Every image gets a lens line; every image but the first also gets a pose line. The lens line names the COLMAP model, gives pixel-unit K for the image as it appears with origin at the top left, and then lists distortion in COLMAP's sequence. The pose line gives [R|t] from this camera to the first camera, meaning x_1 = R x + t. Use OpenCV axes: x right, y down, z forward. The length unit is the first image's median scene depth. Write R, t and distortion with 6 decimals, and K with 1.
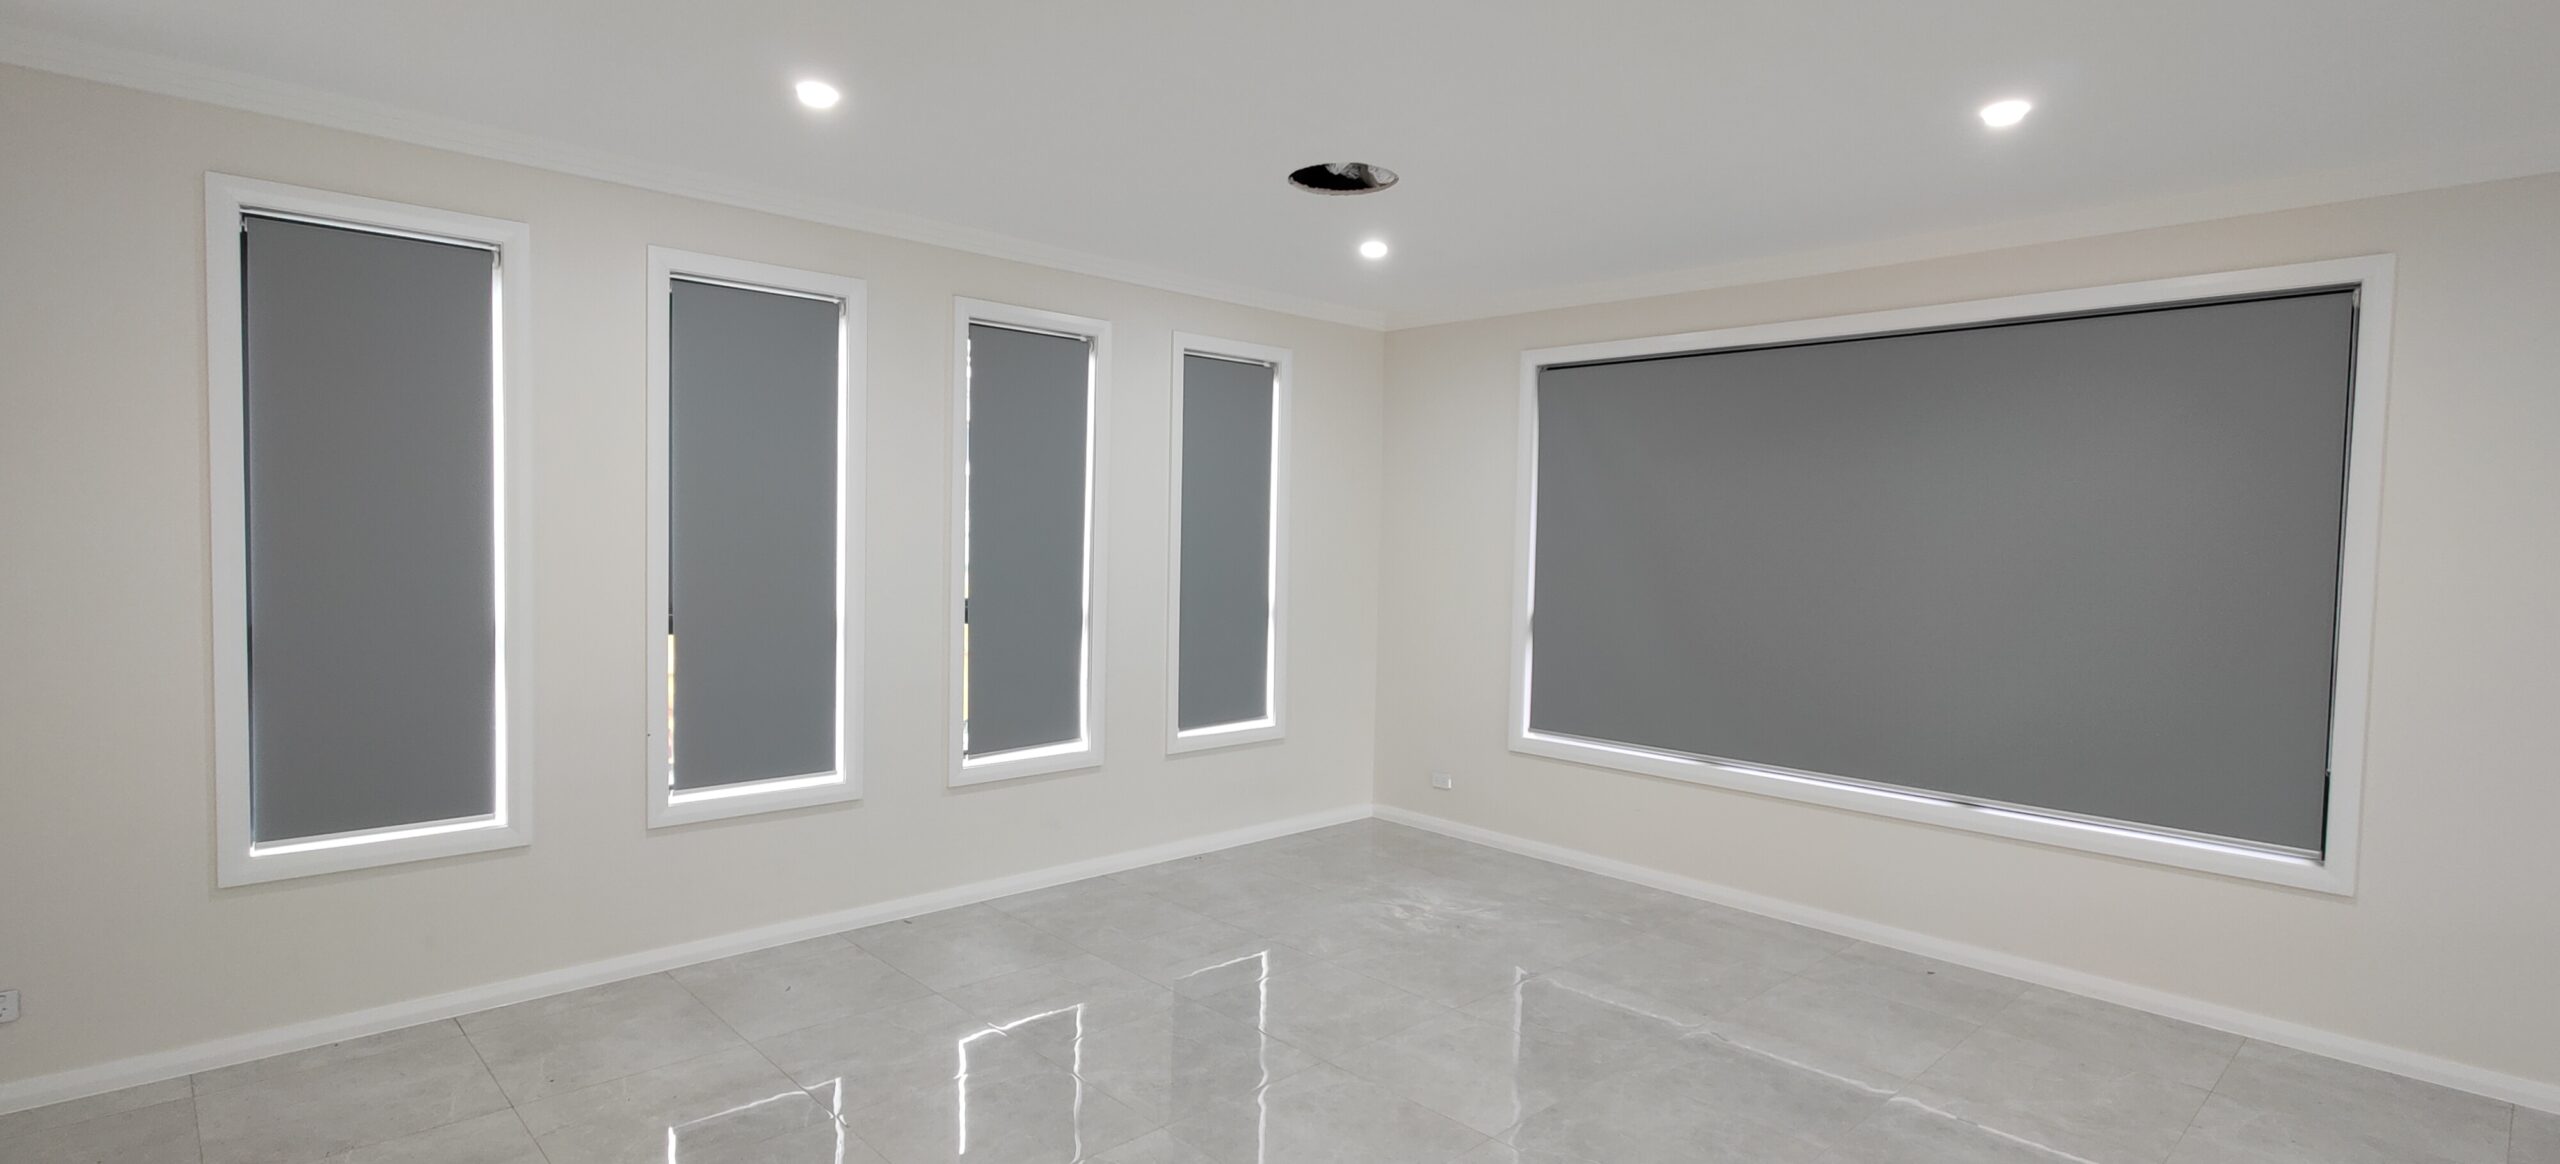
lens RADIAL K [[1227.7, 0, 1280.0], [0, 1227.7, 582.0], [0, 0, 1]] dist [0.004009, 0.000304]
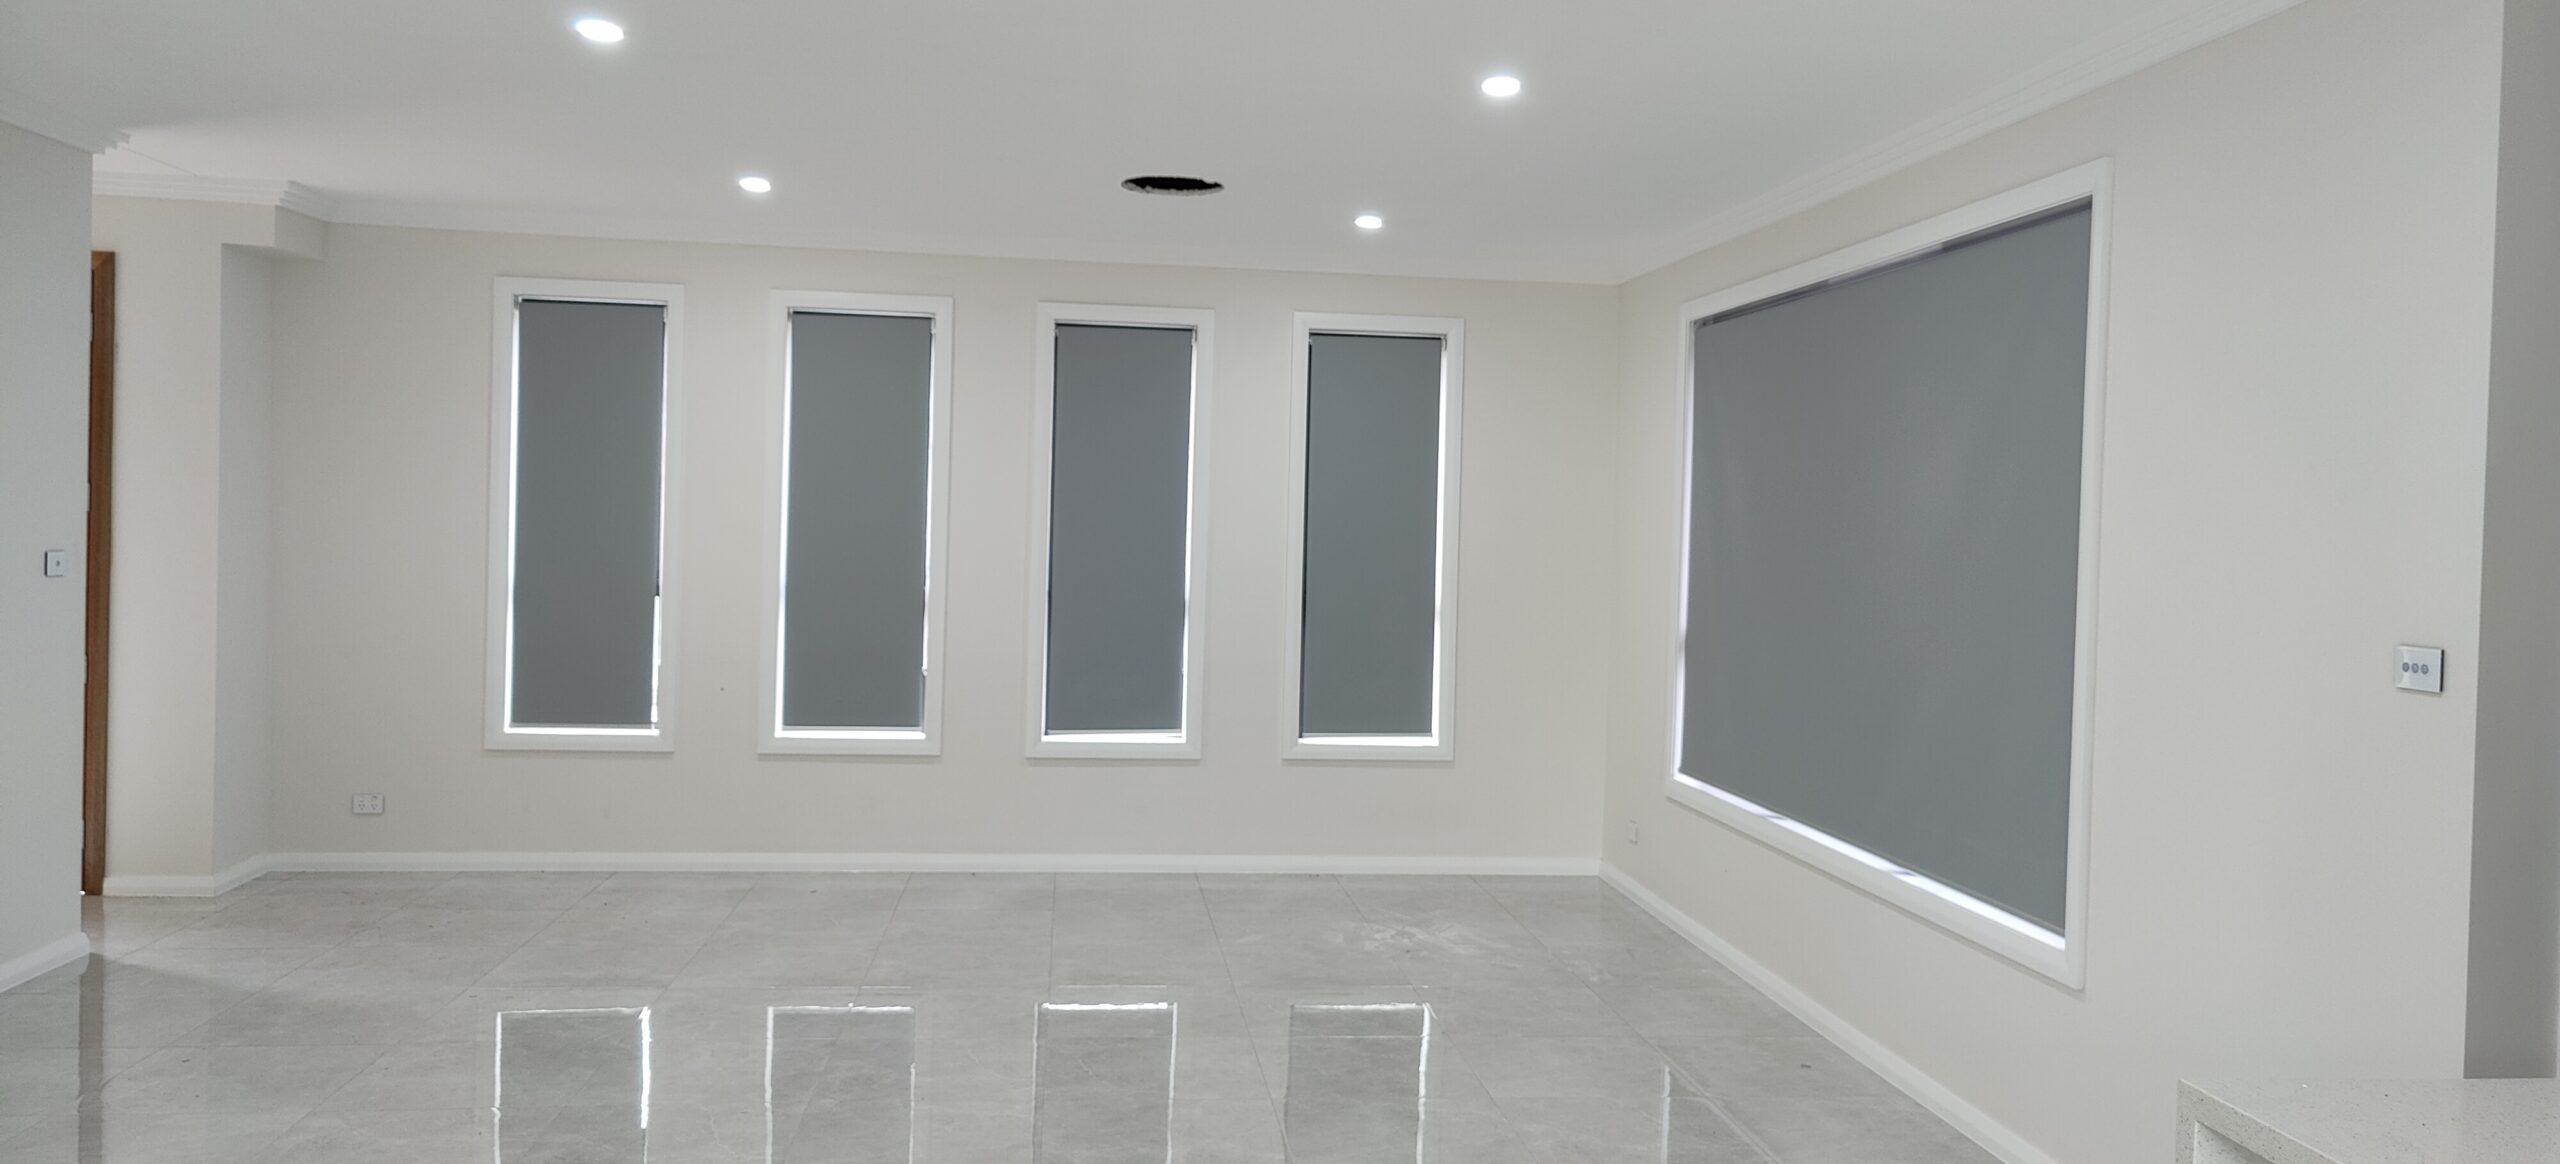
lens RADIAL K [[1015.0, 0, 1279.8], [0, 1015.0, 511.7], [0, 0, 1]] dist [0.012222, 0.000062]
pose [[0.765117, -0.002628, -0.643886, 0.430010], [-0.039966, 0.997870, -0.051563, -0.008593], [0.642649, 0.065186, 0.763382, 0.418003]]
